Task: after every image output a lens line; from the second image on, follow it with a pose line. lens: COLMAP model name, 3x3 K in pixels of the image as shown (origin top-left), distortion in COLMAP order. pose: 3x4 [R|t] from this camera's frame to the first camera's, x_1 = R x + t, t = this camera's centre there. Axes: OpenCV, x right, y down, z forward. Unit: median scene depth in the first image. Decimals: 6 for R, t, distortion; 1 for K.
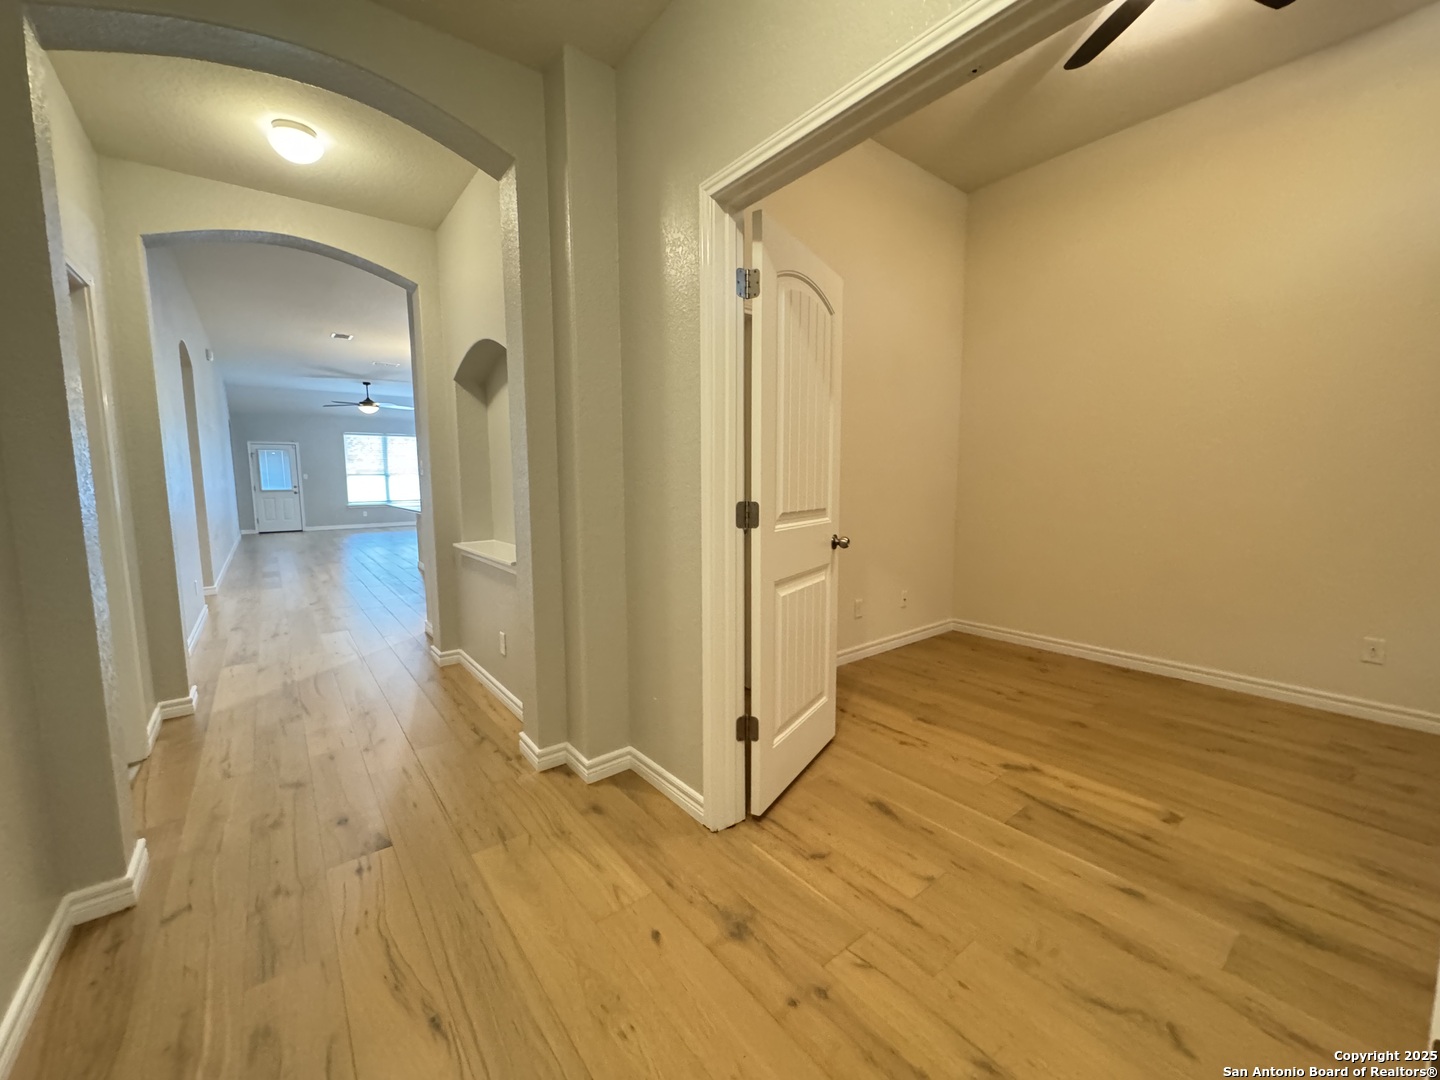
lens RADIAL K [[575.7, 0, 723.3], [0, 575.7, 538.0], [0, 0, 1]] dist [-0.002798, 0.000245]
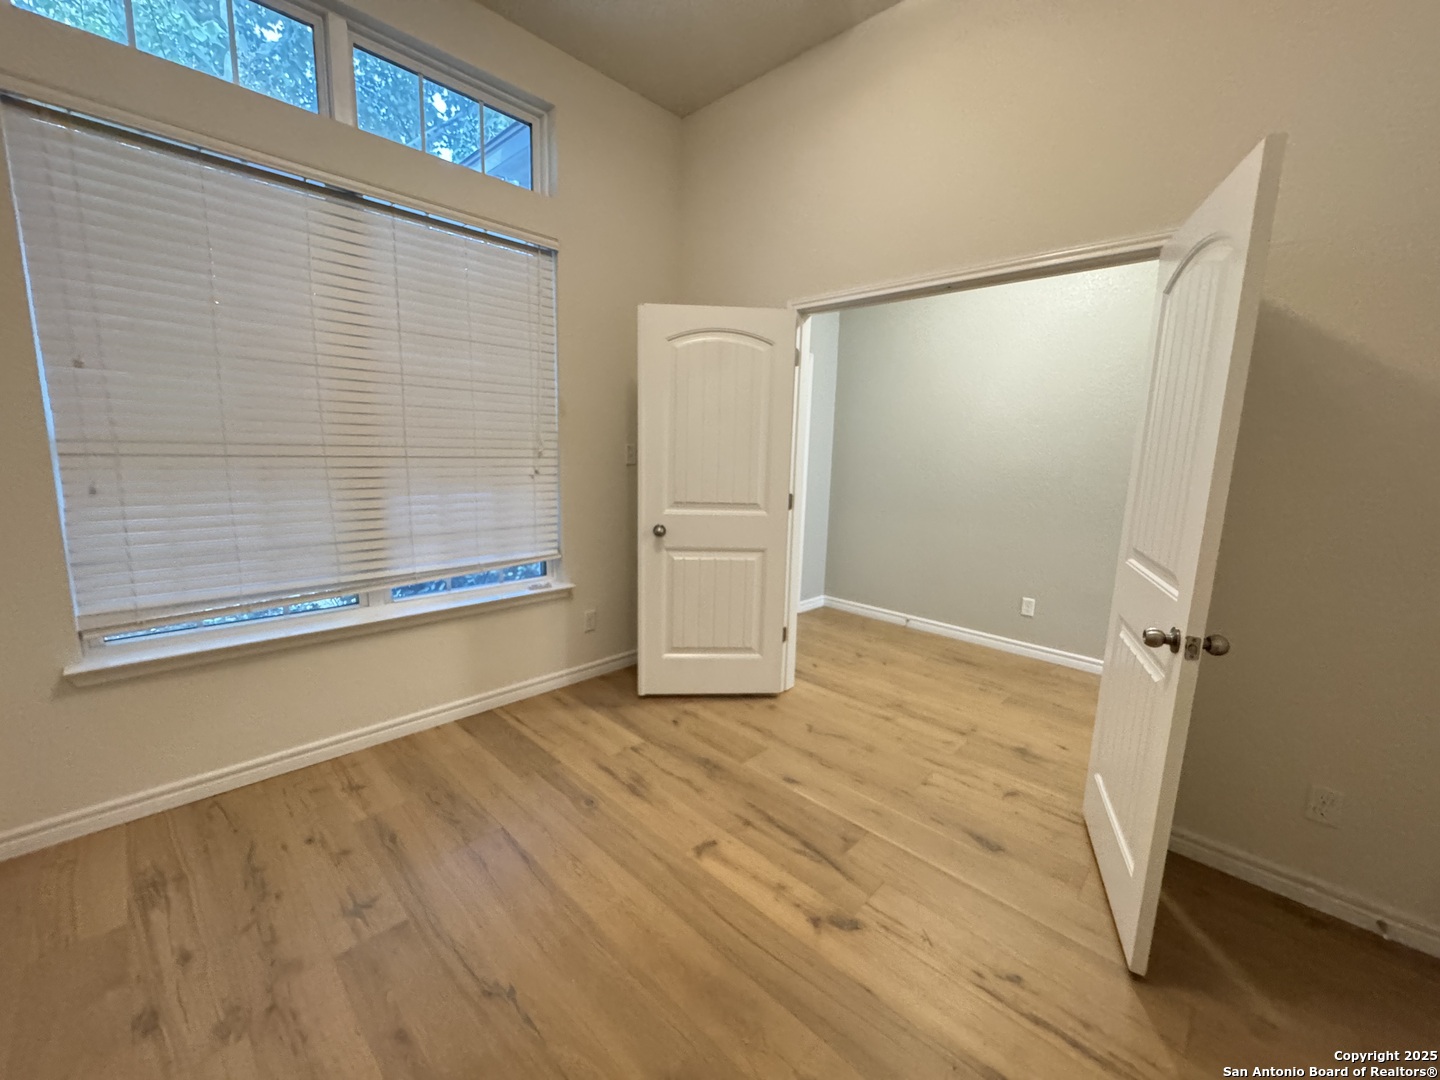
lens RADIAL K [[575.7, 0, 723.3], [0, 575.7, 538.0], [0, 0, 1]] dist [-0.002798, 0.000245]
pose [[-0.990850, 0.002016, -0.134950, 0.924665], [-0.033367, 0.965190, 0.259412, -0.290523], [0.130775, 0.261541, -0.956292, 1.896059]]
